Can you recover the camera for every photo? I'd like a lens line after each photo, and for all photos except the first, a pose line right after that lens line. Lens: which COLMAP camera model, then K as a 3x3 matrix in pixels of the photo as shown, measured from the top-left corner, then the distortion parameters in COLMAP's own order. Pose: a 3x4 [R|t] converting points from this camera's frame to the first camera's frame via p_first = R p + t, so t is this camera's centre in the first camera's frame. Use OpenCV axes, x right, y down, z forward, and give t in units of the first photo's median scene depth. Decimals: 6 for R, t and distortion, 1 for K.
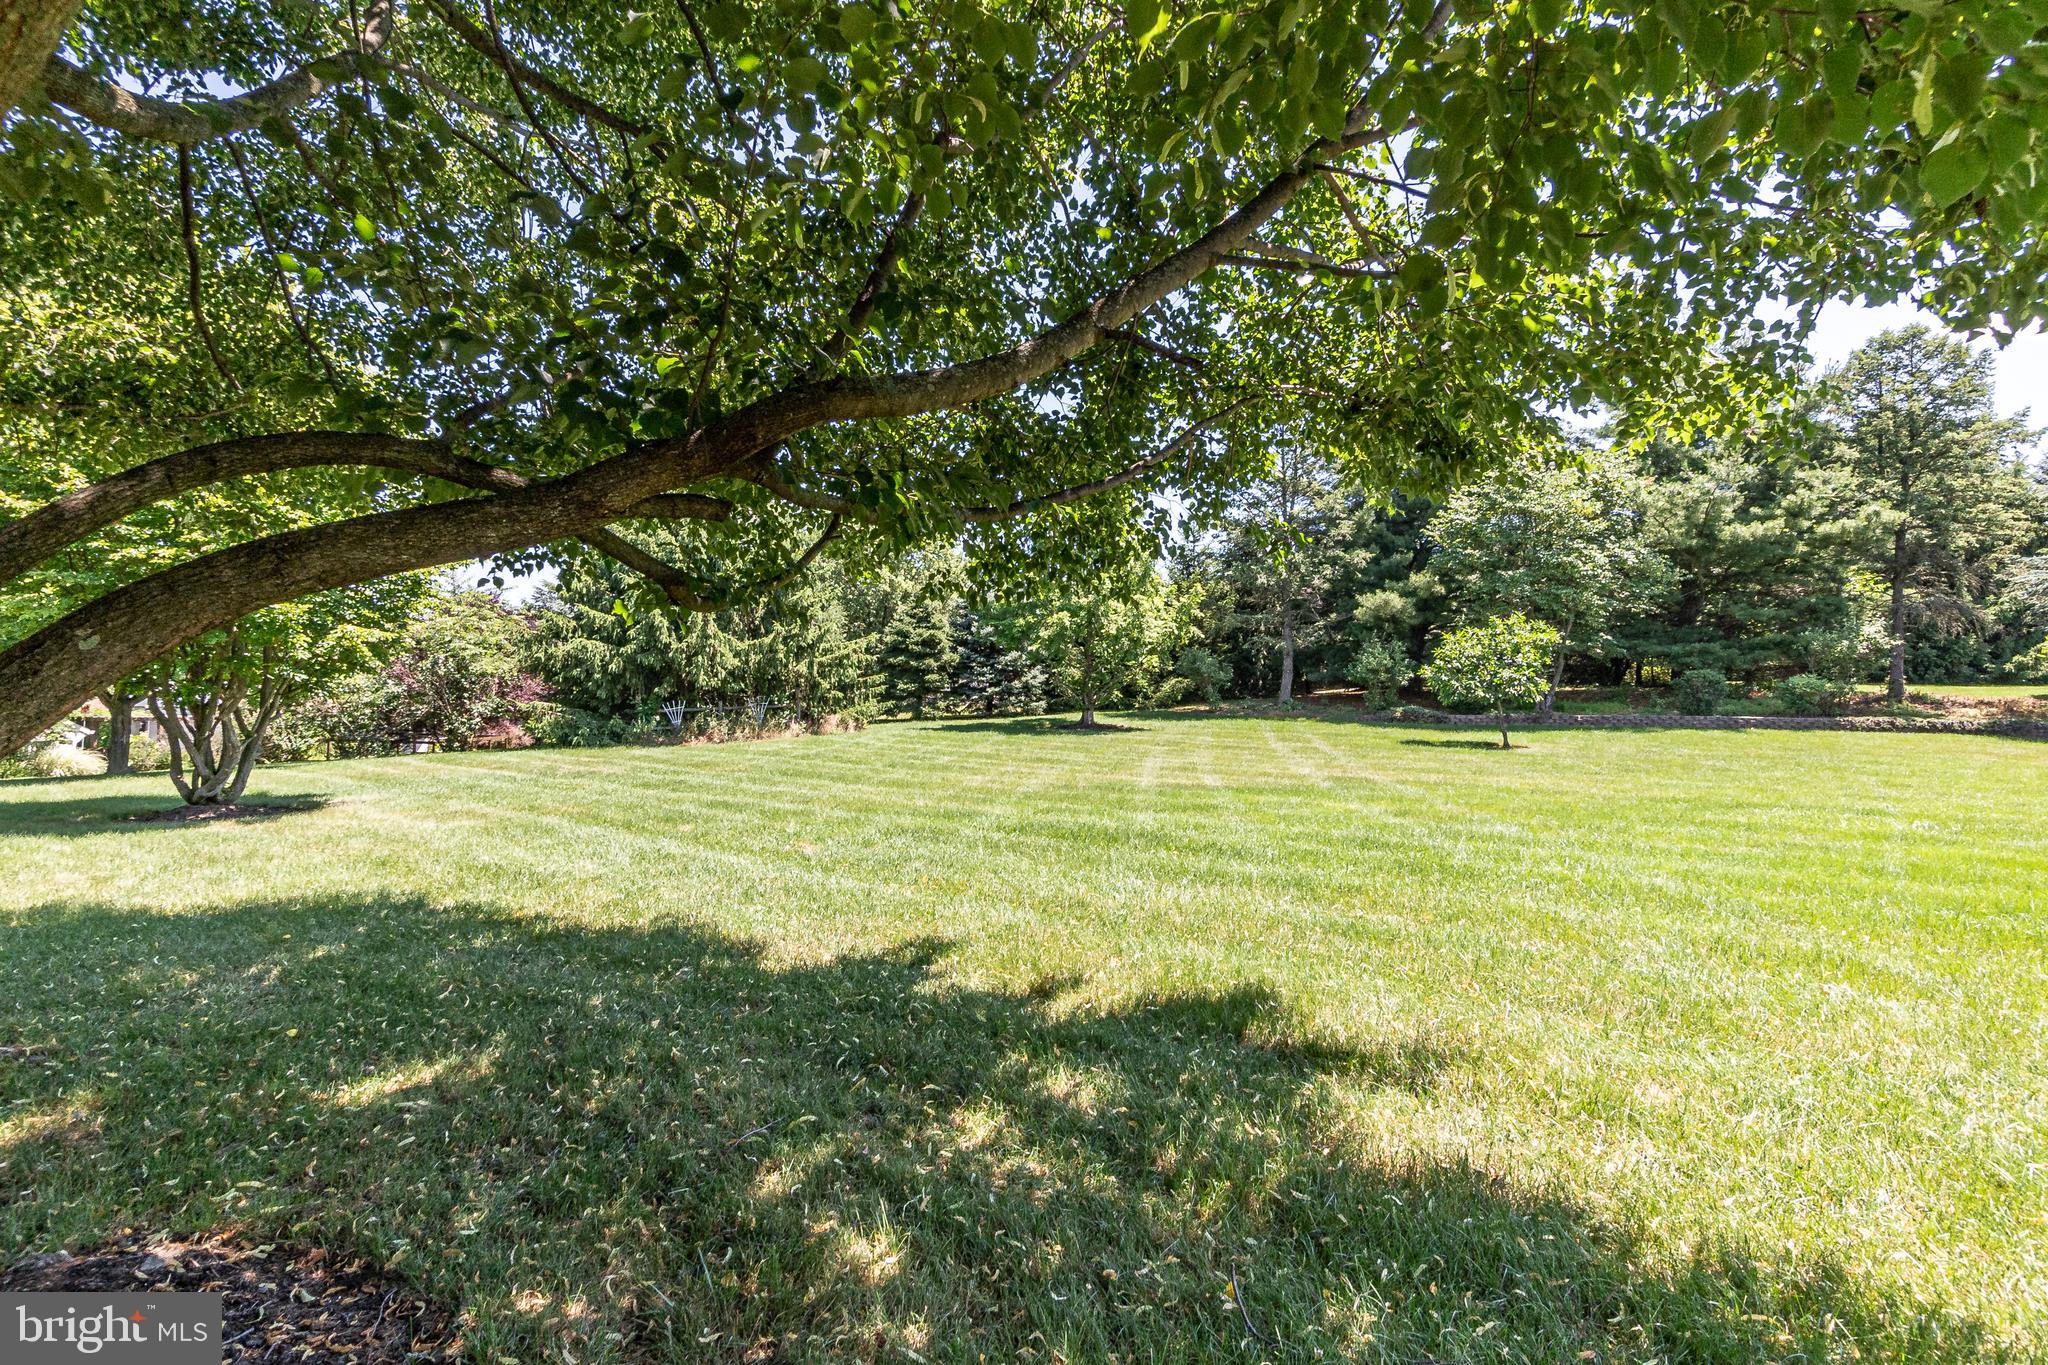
lens RADIAL K [[946.0, 0, 1024.7], [0, 946.0, 682.3], [0, 0, 1]] dist [-0.026660, -0.001003]
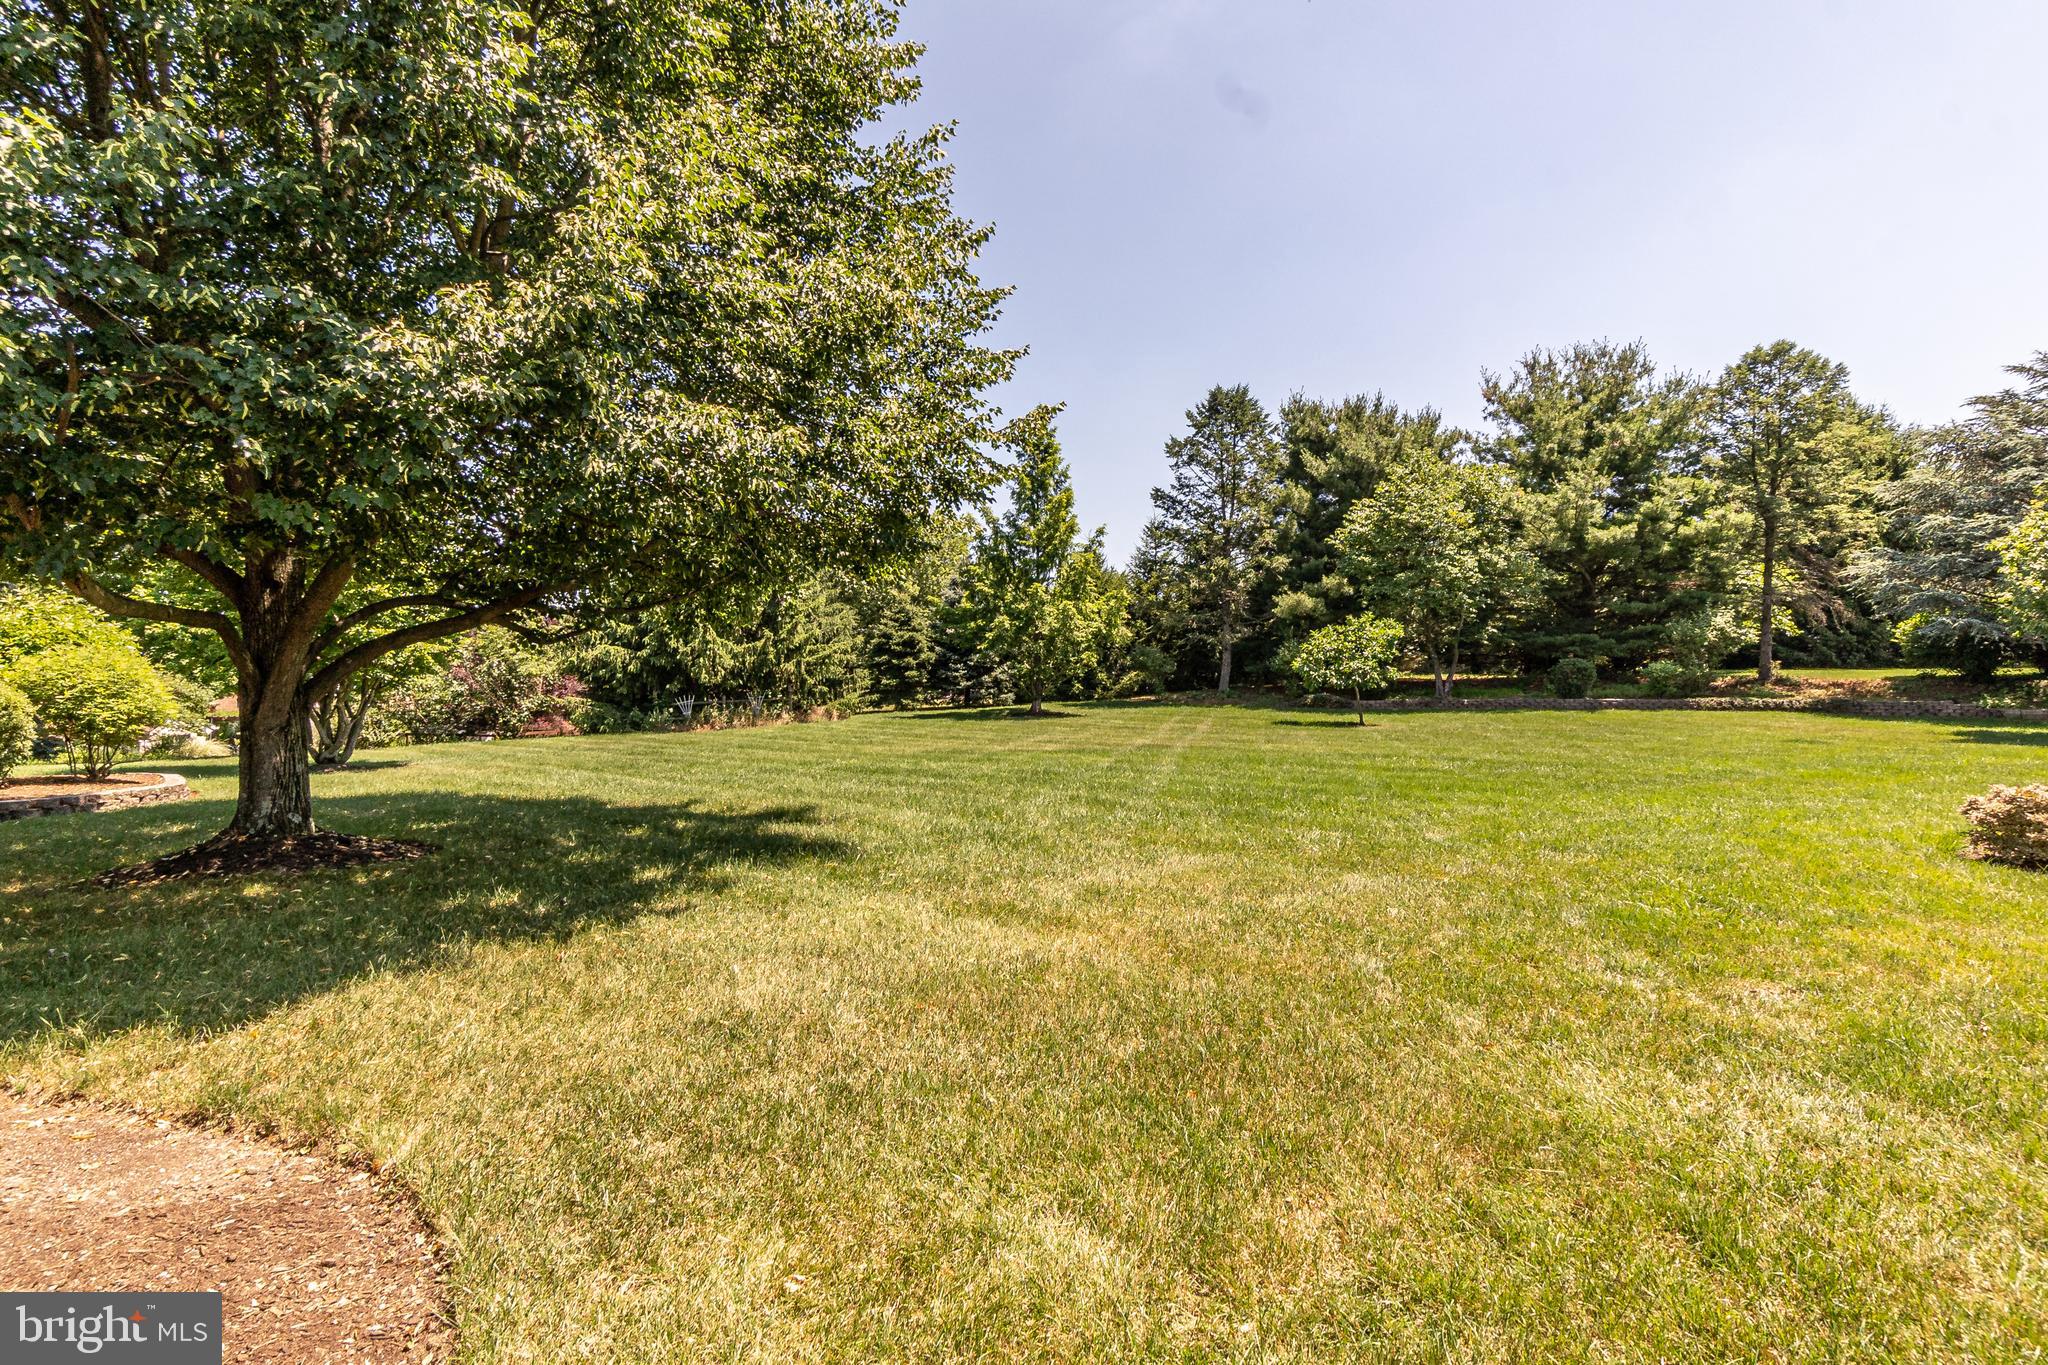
lens RADIAL K [[946.0, 0, 1023.6], [0, 946.0, 682.5], [0, 0, 1]] dist [-0.026660, -0.001003]
pose [[0.998224, -0.012081, -0.058330, 0.128039], [0.012317, 0.999917, 0.003691, 0.003970], [0.058280, -0.004403, 0.998291, -0.171136]]
